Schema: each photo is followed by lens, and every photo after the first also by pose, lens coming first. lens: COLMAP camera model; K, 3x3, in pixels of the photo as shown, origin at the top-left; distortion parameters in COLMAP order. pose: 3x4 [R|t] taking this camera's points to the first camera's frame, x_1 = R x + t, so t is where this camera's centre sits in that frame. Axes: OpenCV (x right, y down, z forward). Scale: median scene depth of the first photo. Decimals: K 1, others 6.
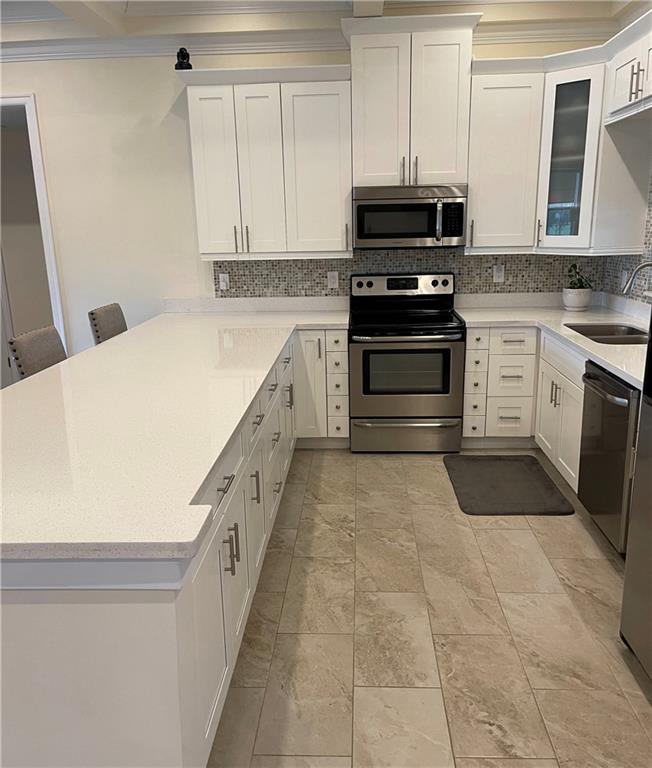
lens RADIAL K [[660.3, 0, 325.9], [0, 660.3, 389.4], [0, 0, 1]] dist [0.048063, -0.035978]
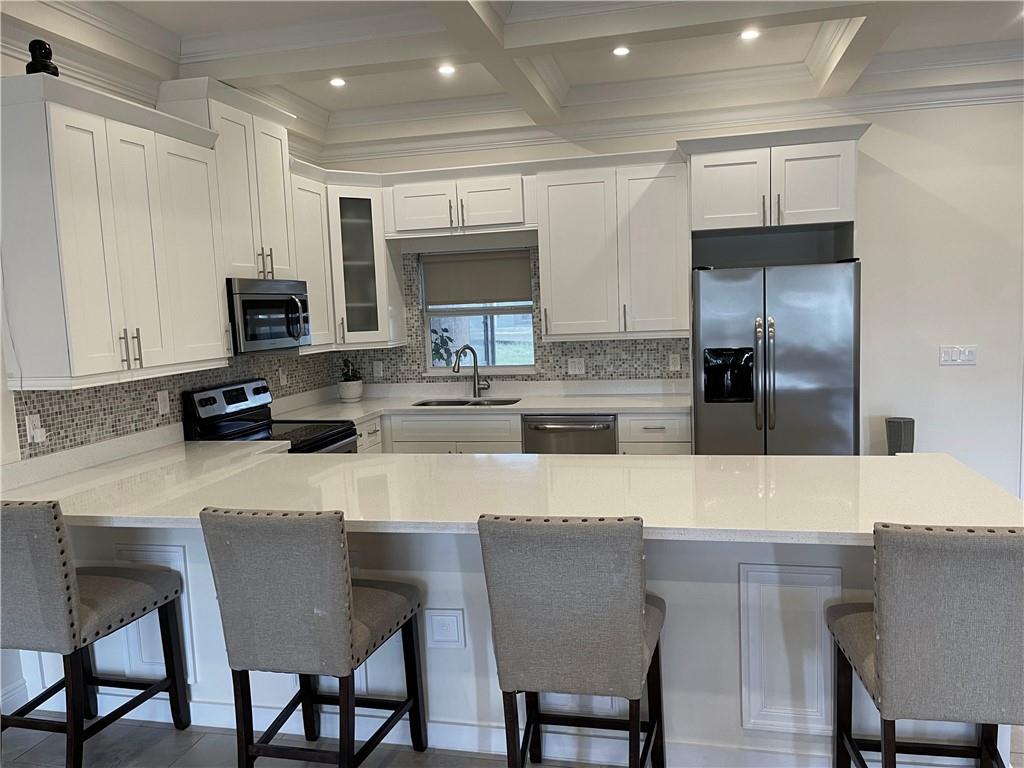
lens RADIAL K [[770.0, 0, 520.6], [0, 770.0, 388.0], [0, 0, 1]] dist [0.071891, -0.088905]
pose [[0.172399, -0.092006, 0.980721, -0.817531], [0.277877, 0.959733, 0.041189, -0.120865], [-0.945020, 0.265419, 0.191023, 0.529418]]
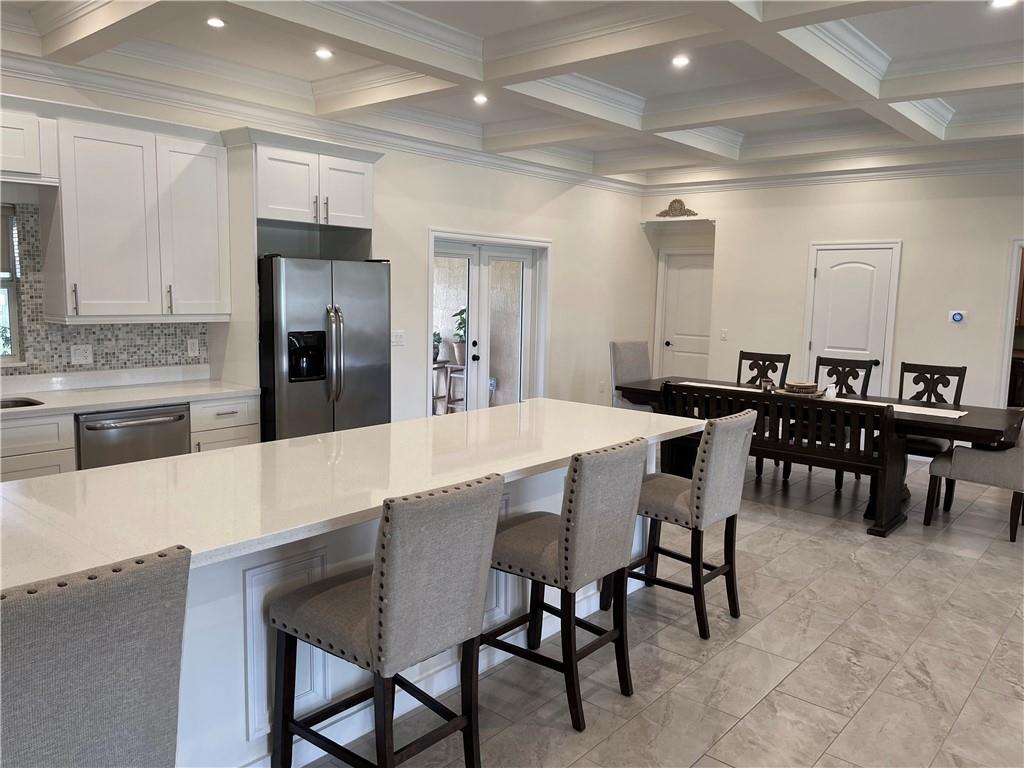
lens RADIAL K [[770.0, 0, 507.3], [0, 770.0, 382.8], [0, 0, 1]] dist [0.071891, -0.088905]
pose [[-0.785759, -0.068916, 0.614681, -0.683604], [0.149377, 0.943215, 0.296701, -0.272111], [-0.600224, 0.324955, -0.730846, 1.120402]]
